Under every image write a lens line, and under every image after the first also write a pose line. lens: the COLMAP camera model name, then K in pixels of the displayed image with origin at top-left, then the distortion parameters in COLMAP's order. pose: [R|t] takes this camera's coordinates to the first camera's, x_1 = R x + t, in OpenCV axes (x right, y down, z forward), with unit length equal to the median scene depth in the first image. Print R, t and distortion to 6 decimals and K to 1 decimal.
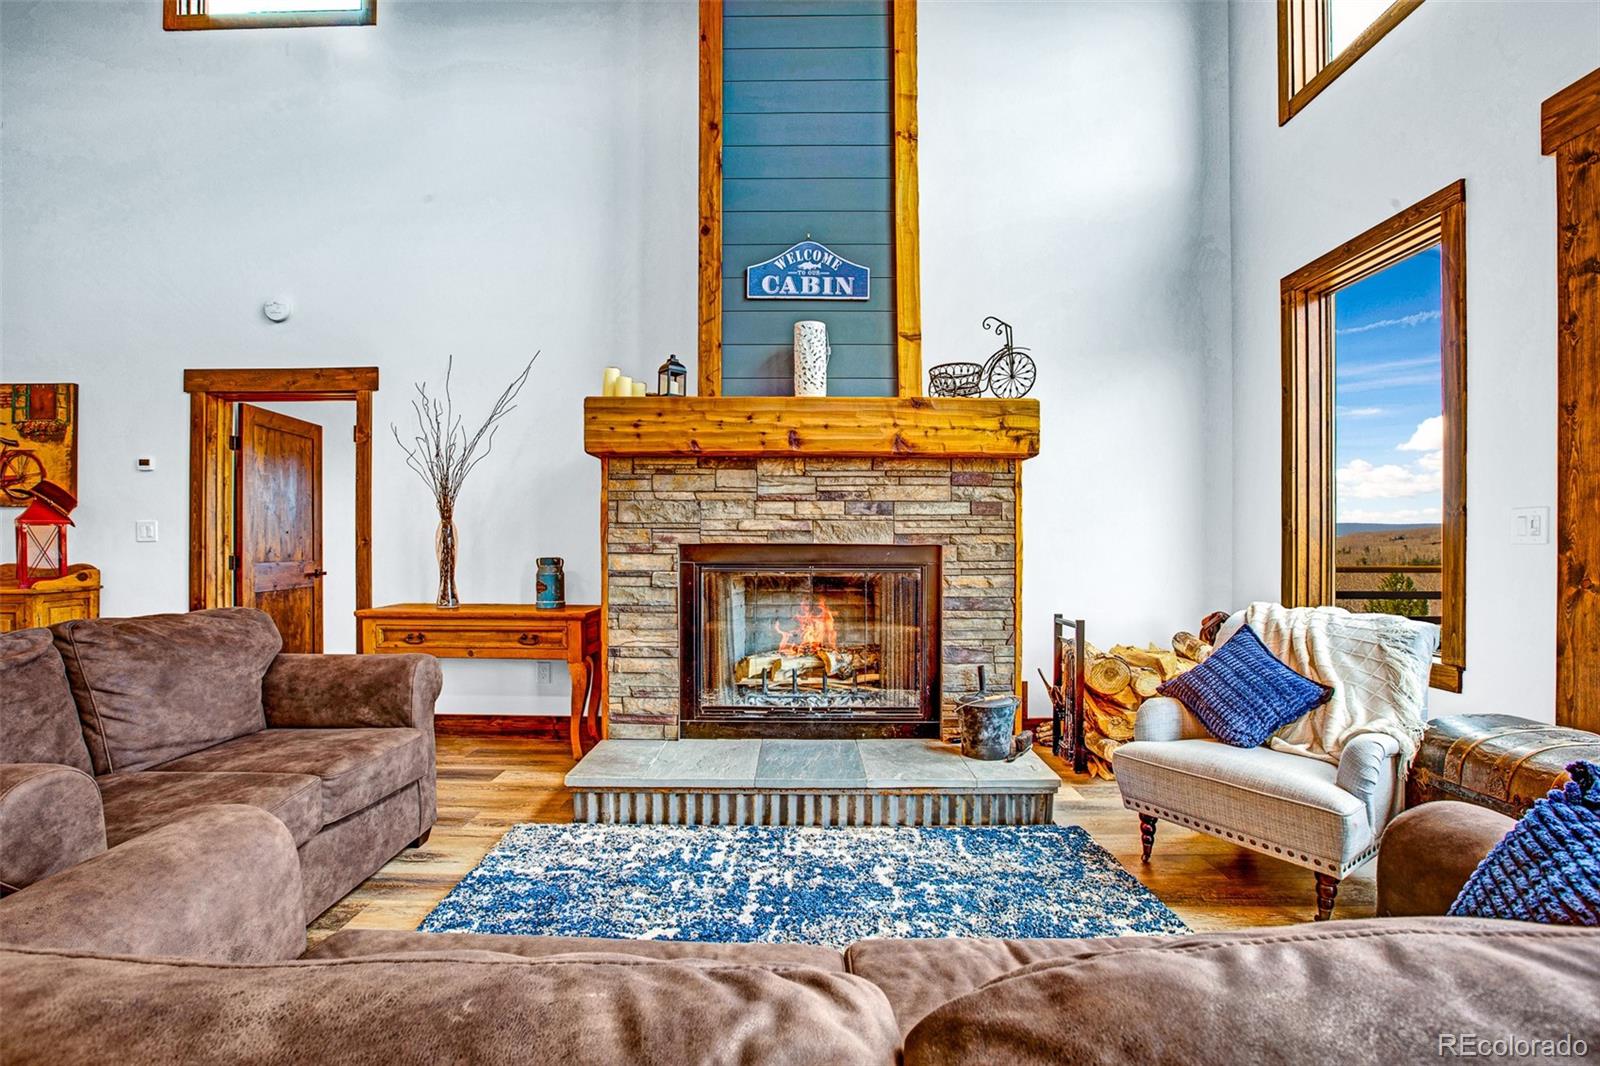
lens RADIAL K [[733.5, 0, 795.1], [0, 733.5, 545.0], [0, 0, 1]] dist [-0.058110, 0.022693]
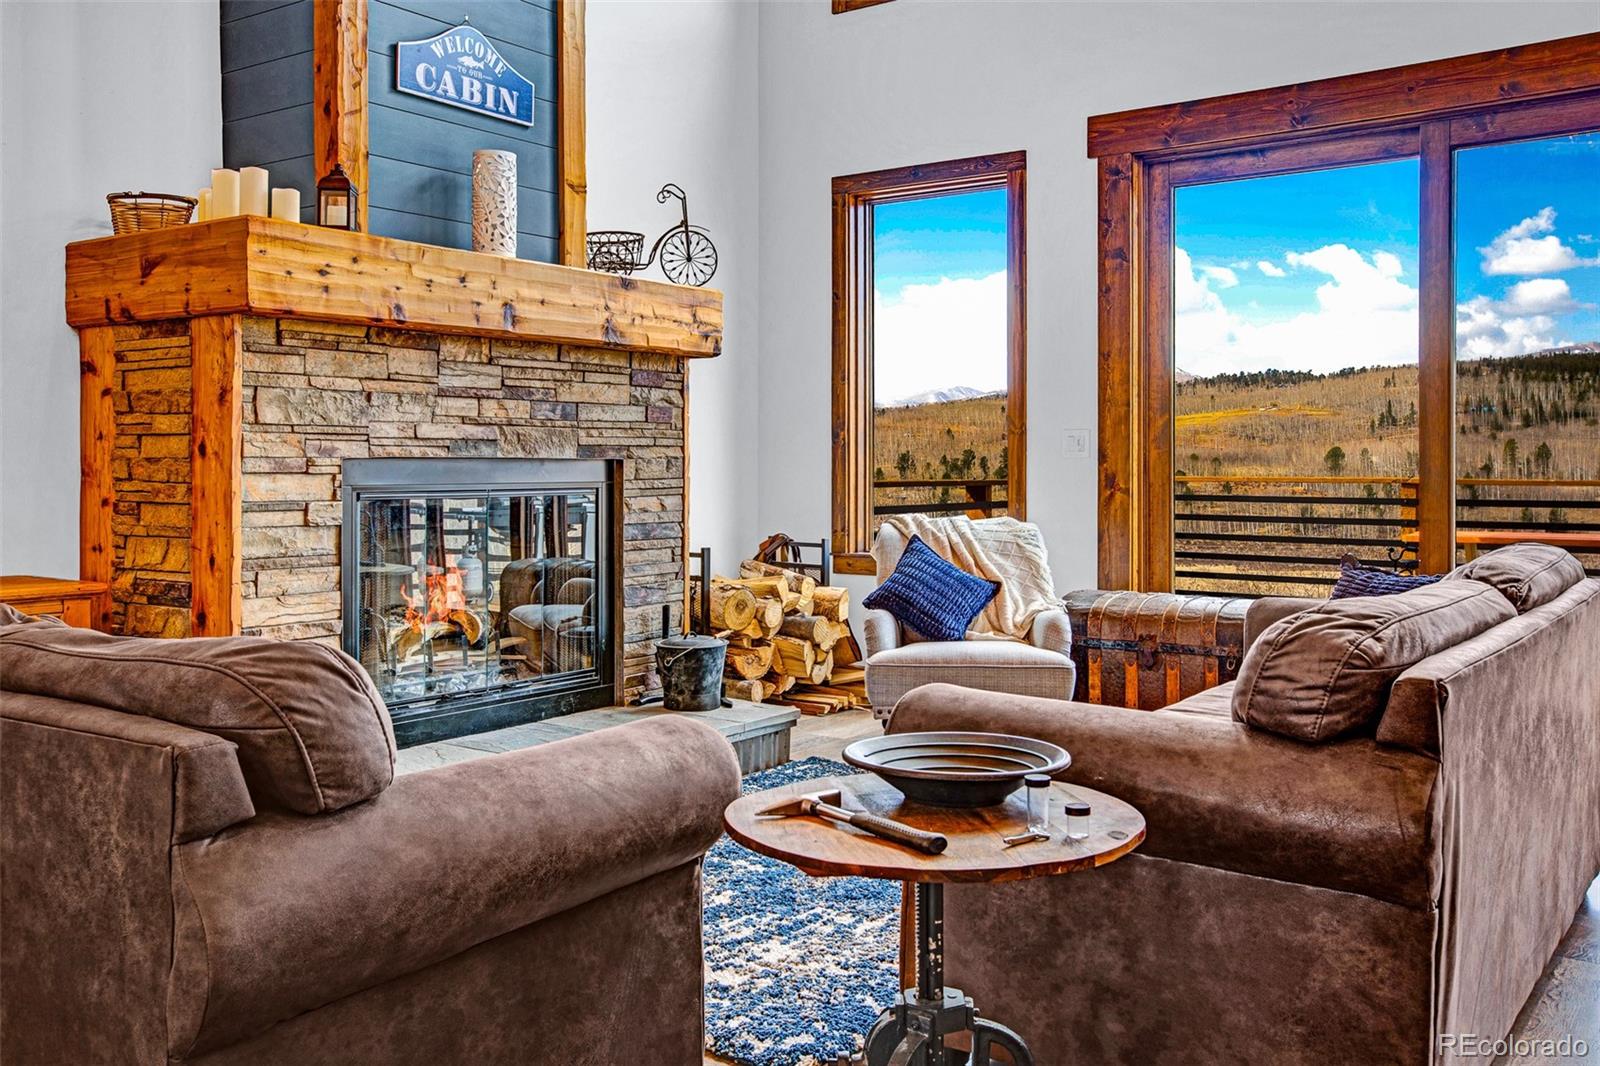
lens RADIAL K [[1418.2, 0, 799.7], [0, 1418.2, 458.5], [0, 0, 1]] dist [-0.011900, 0.113945]
pose [[0.580047, -0.000760, 0.814583, -0.946772], [0.001514, 0.999999, -0.000146, -0.000583], [-0.814582, 0.001318, 0.580047, -0.054330]]
